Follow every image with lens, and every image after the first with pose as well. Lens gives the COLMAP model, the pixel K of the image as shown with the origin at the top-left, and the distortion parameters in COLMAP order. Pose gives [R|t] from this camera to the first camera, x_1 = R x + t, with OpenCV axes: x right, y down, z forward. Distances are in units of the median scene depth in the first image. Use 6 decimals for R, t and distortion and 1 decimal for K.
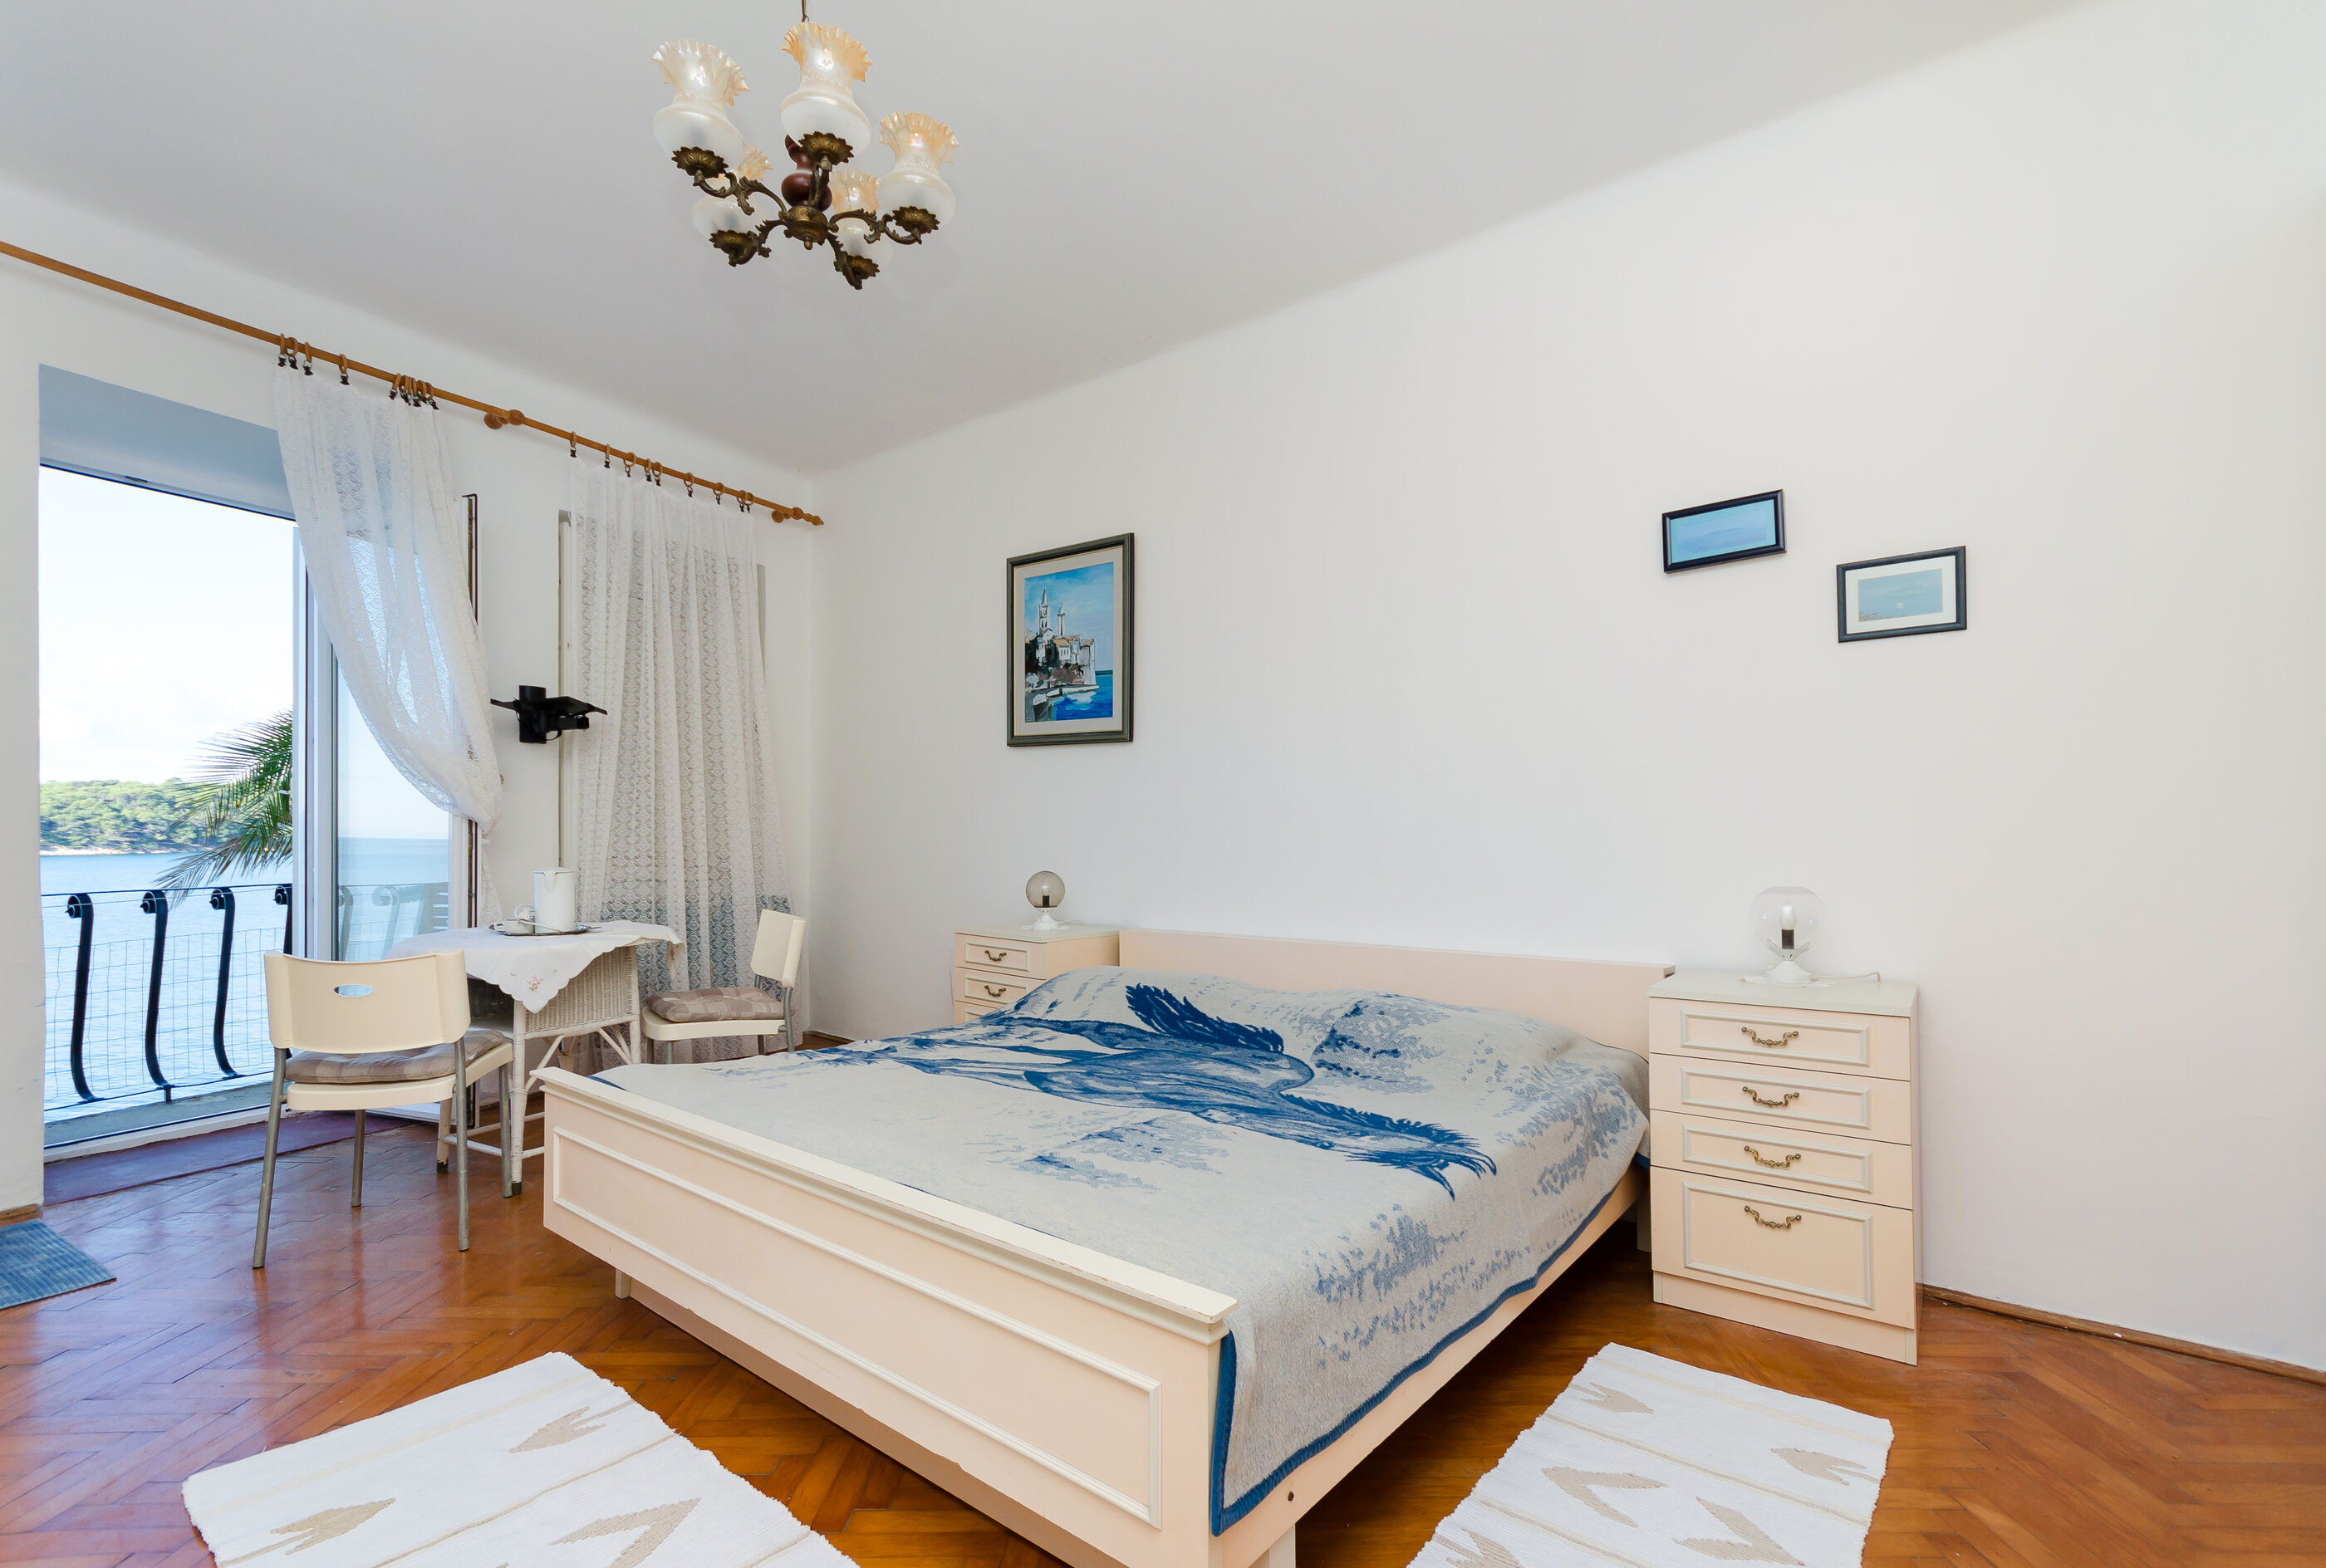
lens RADIAL K [[1078.3, 0, 1186.1], [0, 1078.3, 829.2], [0, 0, 1]] dist [0.001912, 0.000768]
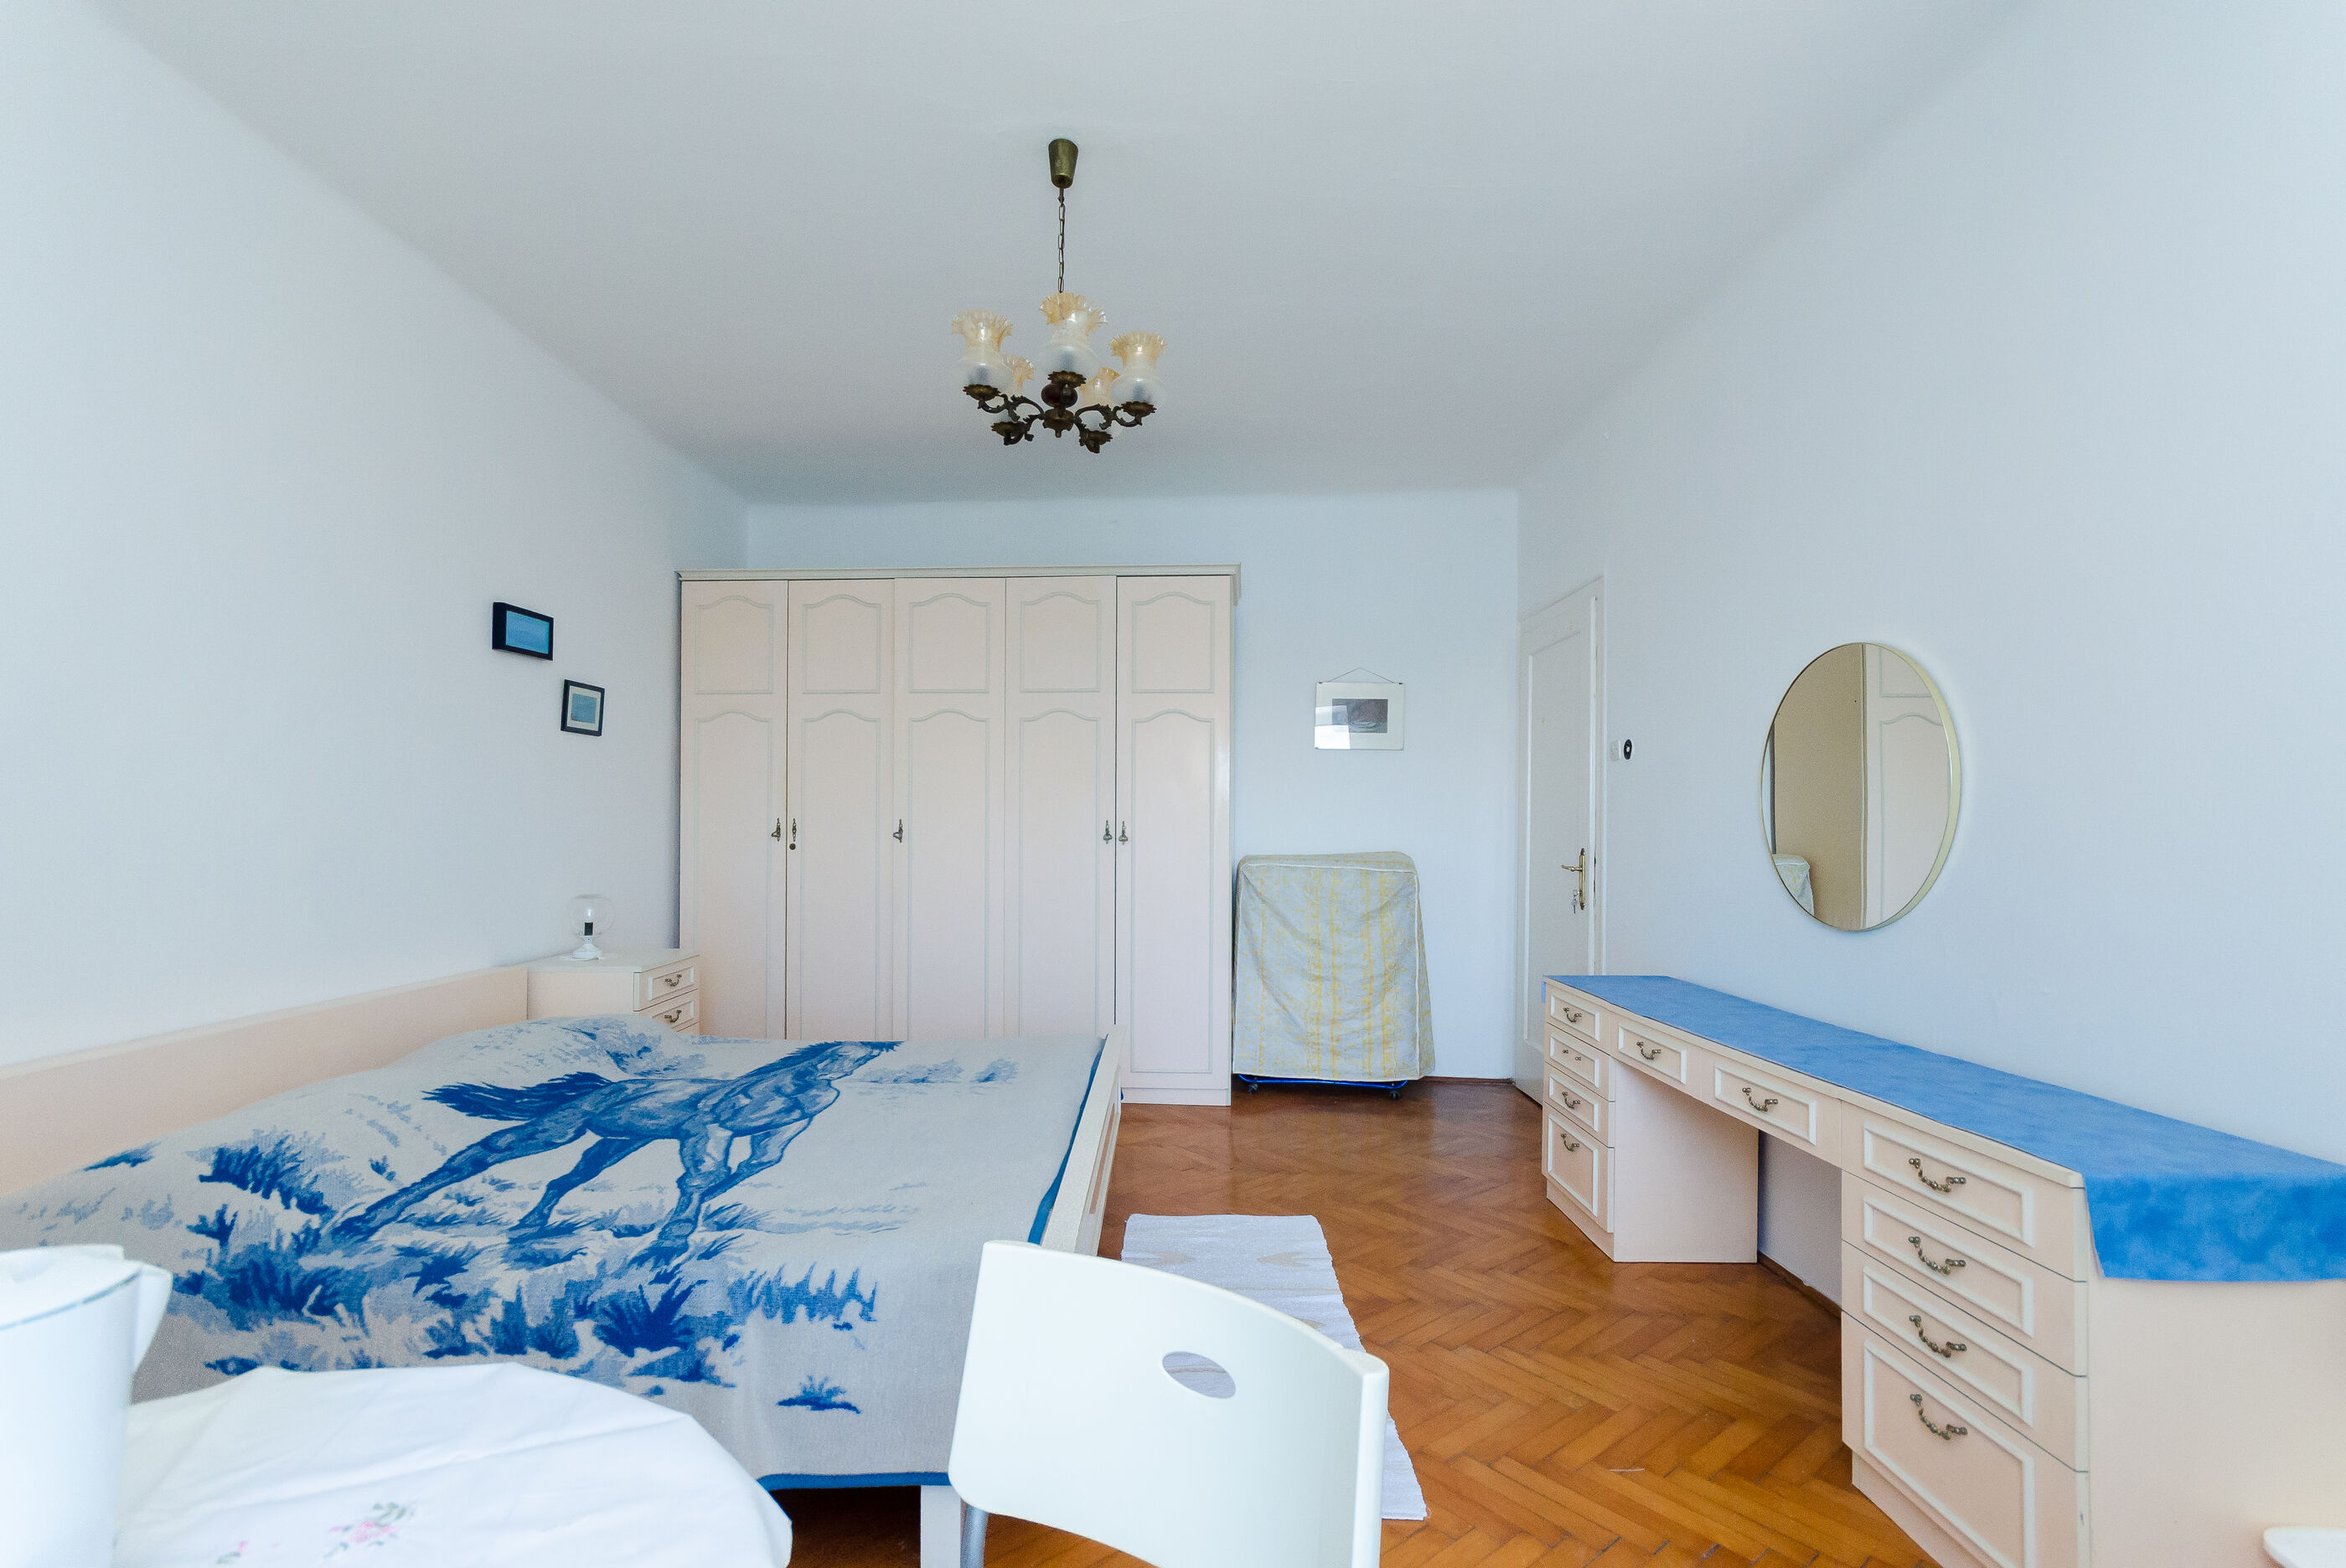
lens RADIAL K [[999.1, 0, 1180.8], [0, 999.1, 798.9], [0, 0, 1]] dist [0.003438, 0.000416]
pose [[-0.632927, 0.020194, 0.773948, -0.815810], [-0.012714, 0.999254, -0.036469, -0.030291], [-0.774107, -0.032922, -0.632198, 0.966035]]
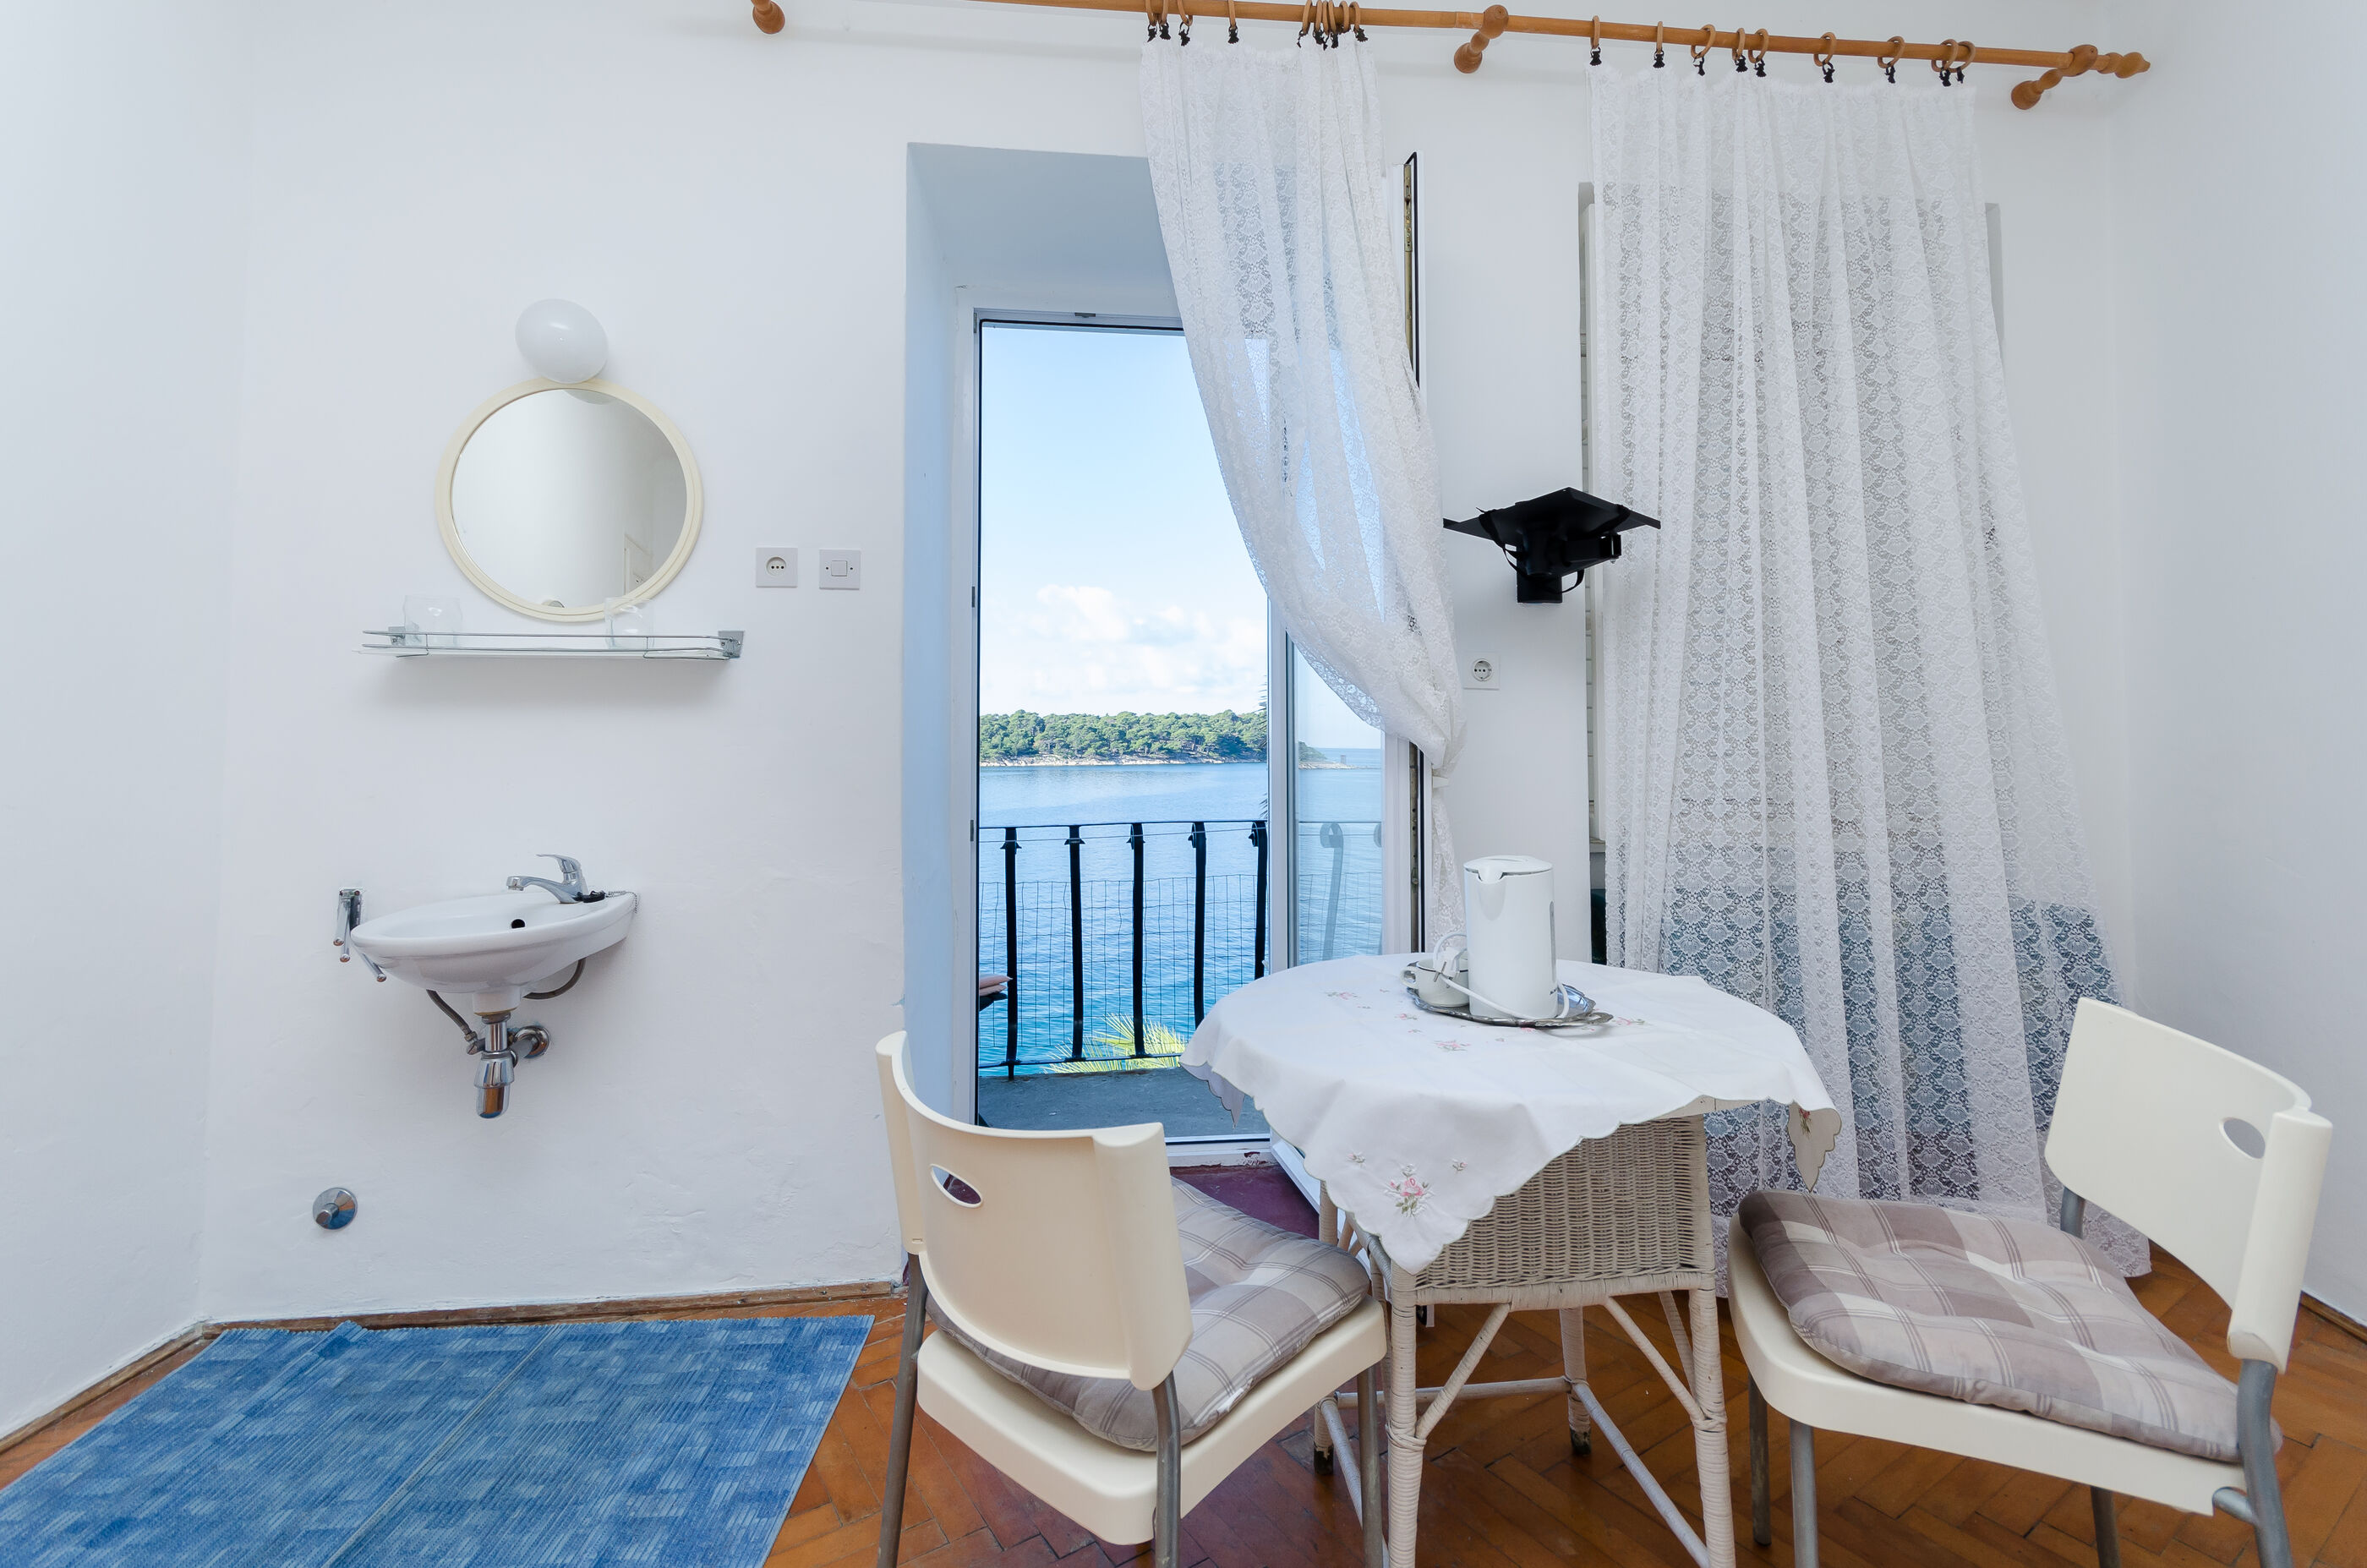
lens RADIAL K [[1044.0, 0, 1189.0], [0, 1044.0, 707.6], [0, 0, 1]] dist [0.006568, 0.000052]
pose [[0.551542, -0.031604, -0.833548, -0.312044], [0.004849, 0.999387, -0.034683, -0.009231], [0.834133, 0.015088, 0.551357, 0.672307]]
